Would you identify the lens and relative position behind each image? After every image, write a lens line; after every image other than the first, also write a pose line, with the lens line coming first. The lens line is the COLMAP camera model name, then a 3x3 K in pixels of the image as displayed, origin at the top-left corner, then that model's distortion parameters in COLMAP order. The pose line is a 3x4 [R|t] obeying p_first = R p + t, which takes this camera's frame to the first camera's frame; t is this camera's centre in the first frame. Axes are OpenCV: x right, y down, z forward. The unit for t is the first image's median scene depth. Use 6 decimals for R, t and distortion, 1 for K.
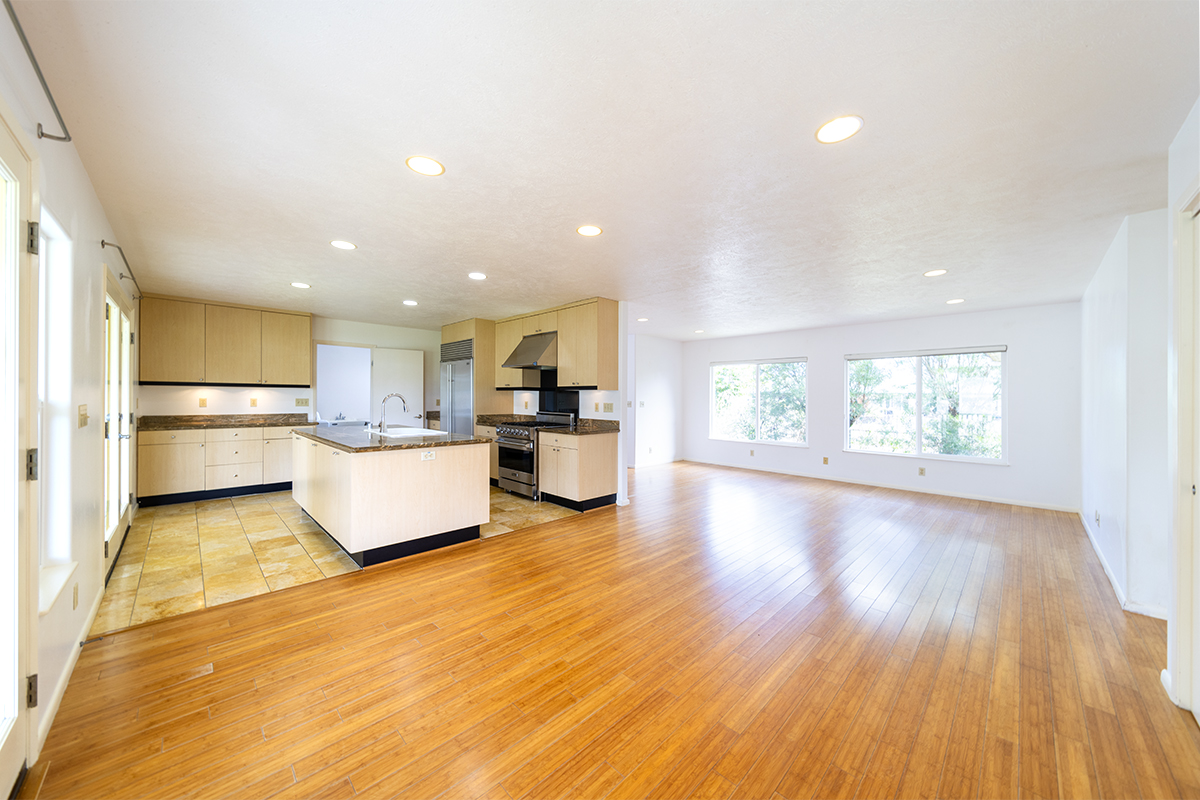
lens RADIAL K [[420.9, 0, 602.0], [0, 420.9, 395.1], [0, 0, 1]] dist [0.000622, -0.000075]
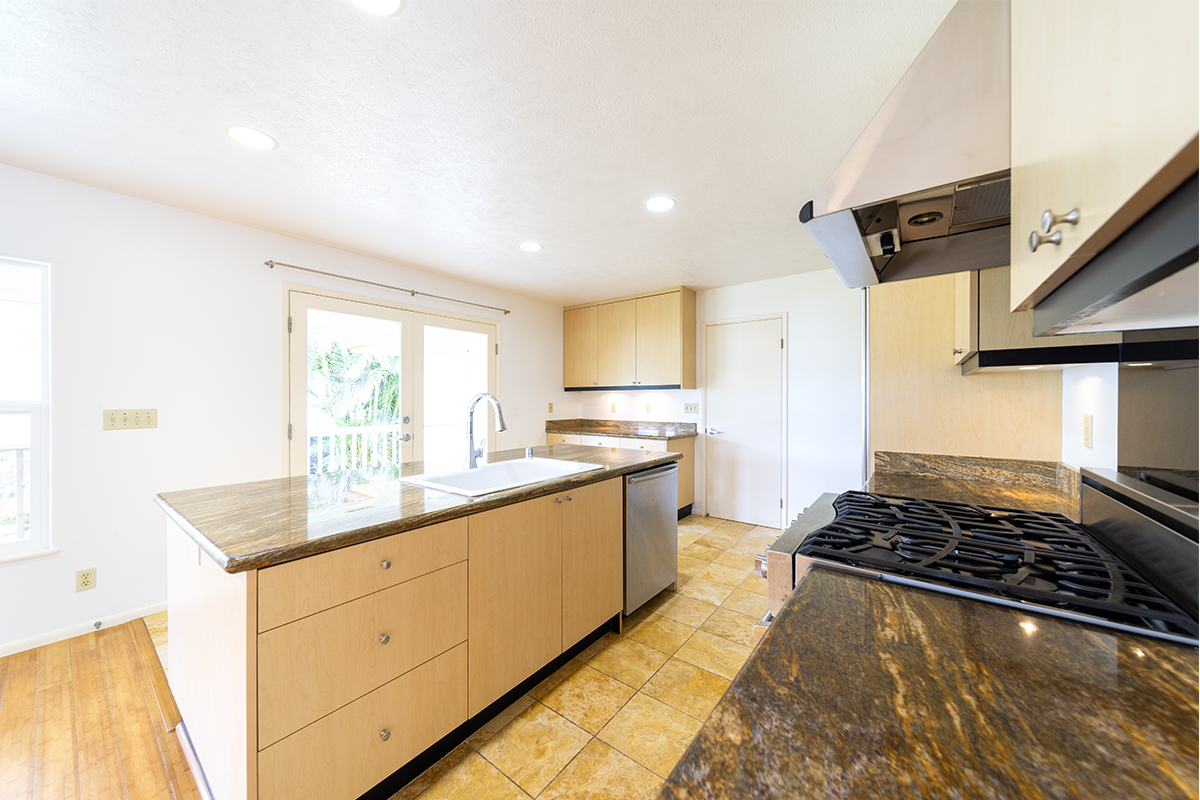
lens RADIAL K [[420.9, 0, 602.0], [0, 420.9, 395.1], [0, 0, 1]] dist [0.000622, -0.000075]
pose [[0.124933, -0.017445, -0.992012, 0.022919], [0.008143, 0.999830, -0.016557, 0.005285], [0.992132, -0.006009, 0.125054, 0.851219]]
